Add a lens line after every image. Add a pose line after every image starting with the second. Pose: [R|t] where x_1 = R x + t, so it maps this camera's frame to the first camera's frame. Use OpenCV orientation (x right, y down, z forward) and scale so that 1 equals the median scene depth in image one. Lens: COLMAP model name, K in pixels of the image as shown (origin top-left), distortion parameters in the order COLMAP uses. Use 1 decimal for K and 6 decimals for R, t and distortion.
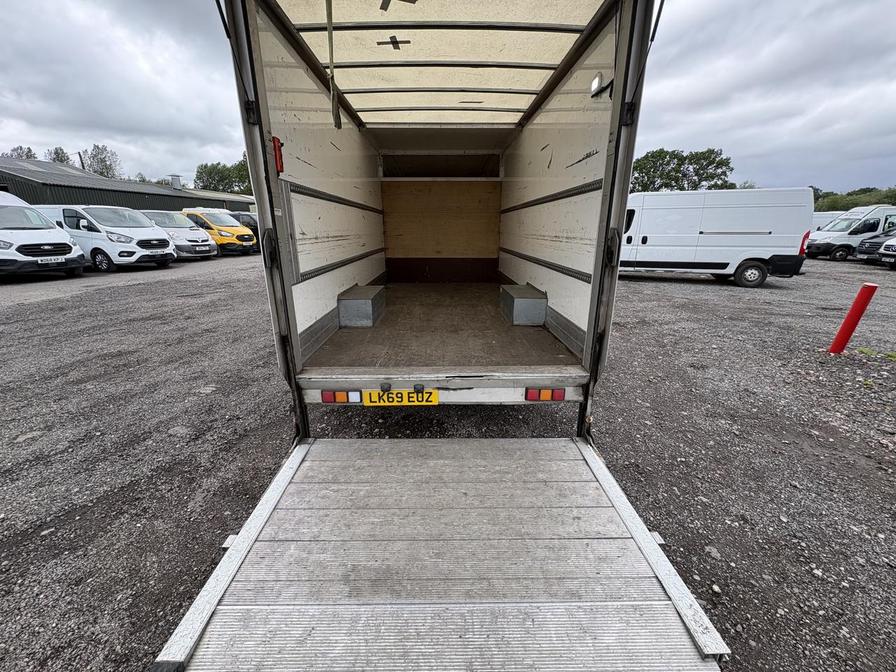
lens RADIAL K [[360.0, 0, 448.1], [0, 360.0, 330.7], [0, 0, 1]] dist [0.000529, 0.000070]
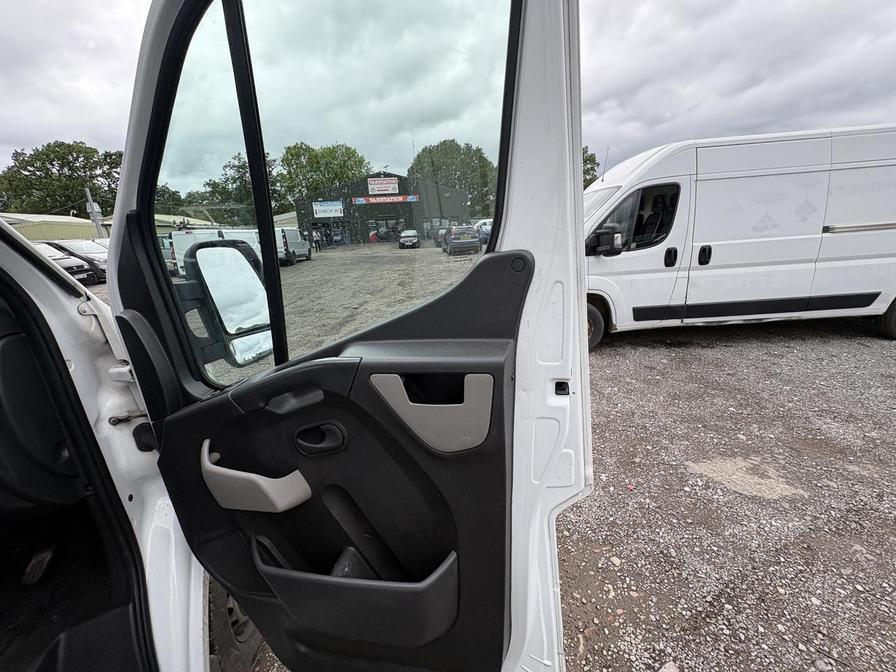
lens RADIAL K [[356.2, 0, 448.7], [0, 356.2, 336.5], [0, 0, 1]] dist [-0.002909, 0.000058]
pose [[0.955488, -0.142867, 0.258132, 0.128815], [0.141697, 0.989637, 0.023232, -0.190741], [-0.258776, 0.014378, 0.965830, 0.617689]]
